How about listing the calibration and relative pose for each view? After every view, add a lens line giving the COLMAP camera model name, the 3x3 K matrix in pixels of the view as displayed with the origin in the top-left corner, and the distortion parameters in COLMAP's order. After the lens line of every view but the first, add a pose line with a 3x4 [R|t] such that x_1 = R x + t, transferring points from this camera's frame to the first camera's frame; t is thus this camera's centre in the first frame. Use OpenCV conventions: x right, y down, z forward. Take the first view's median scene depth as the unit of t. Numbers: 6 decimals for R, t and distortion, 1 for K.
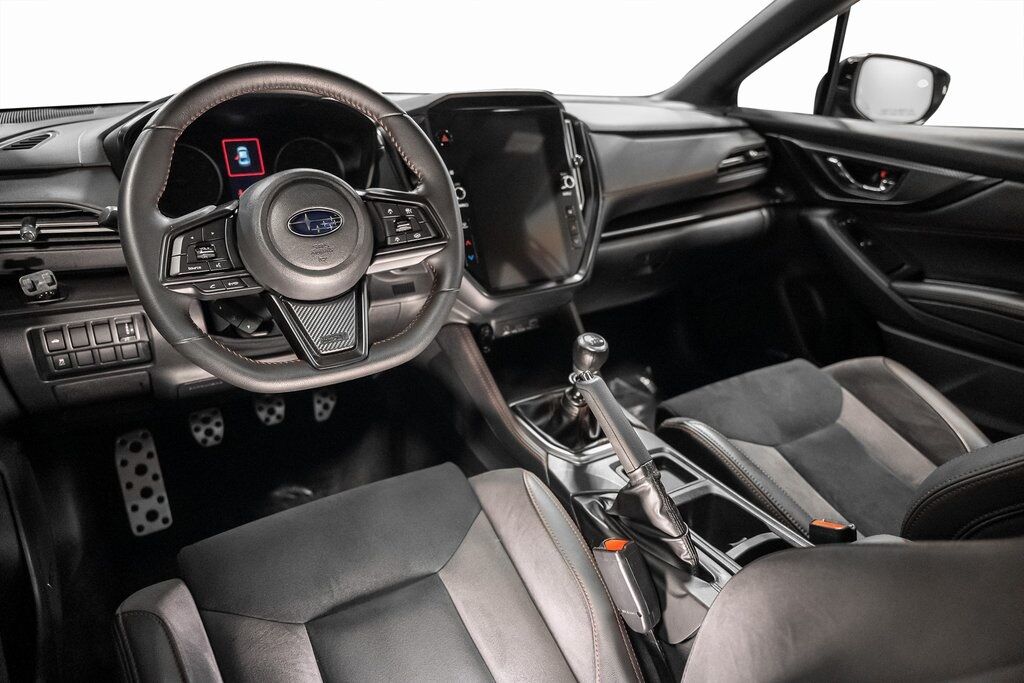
lens RADIAL K [[695.5, 0, 514.2], [0, 695.5, 337.8], [0, 0, 1]] dist [0.006883, 0.002411]
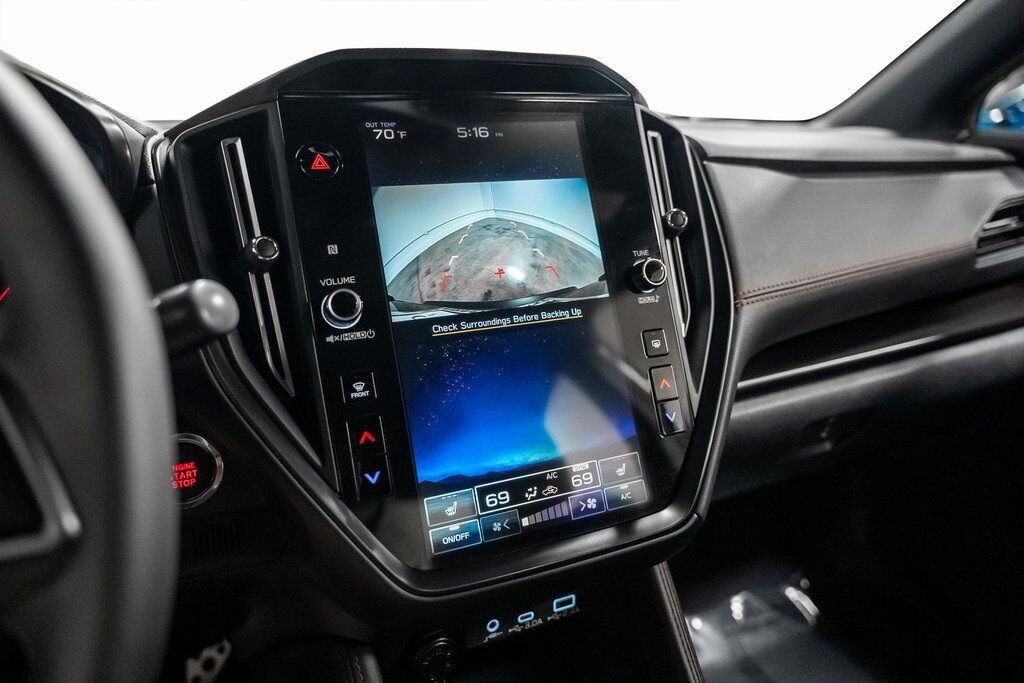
lens RADIAL K [[695.5, 0, 508.9], [0, 695.5, 340.7], [0, 0, 1]] dist [0.006883, 0.002411]
pose [[0.987843, 0.017281, -0.154490, 0.067574], [-0.033073, 0.994413, -0.100246, -0.160334], [0.151895, 0.104137, 0.982895, 0.677889]]
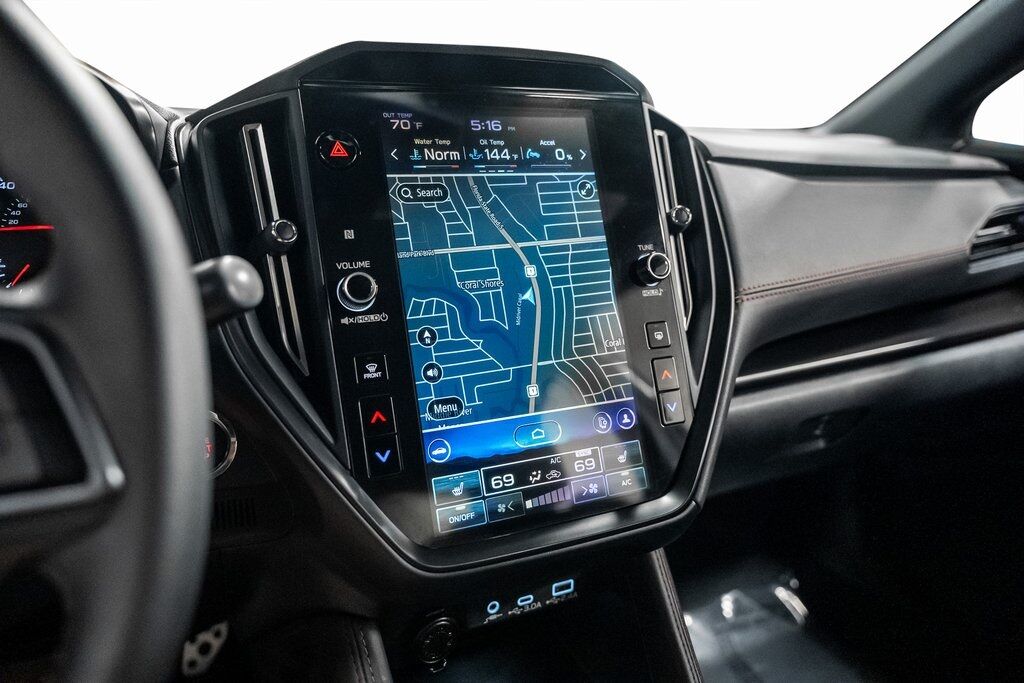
lens RADIAL K [[695.5, 0, 508.4], [0, 695.5, 337.2], [0, 0, 1]] dist [0.006883, 0.002411]
pose [[0.988428, 0.040082, -0.146298, 0.060859], [-0.056166, 0.992615, -0.107523, -0.149911], [0.140908, 0.114496, 0.983380, 0.665605]]
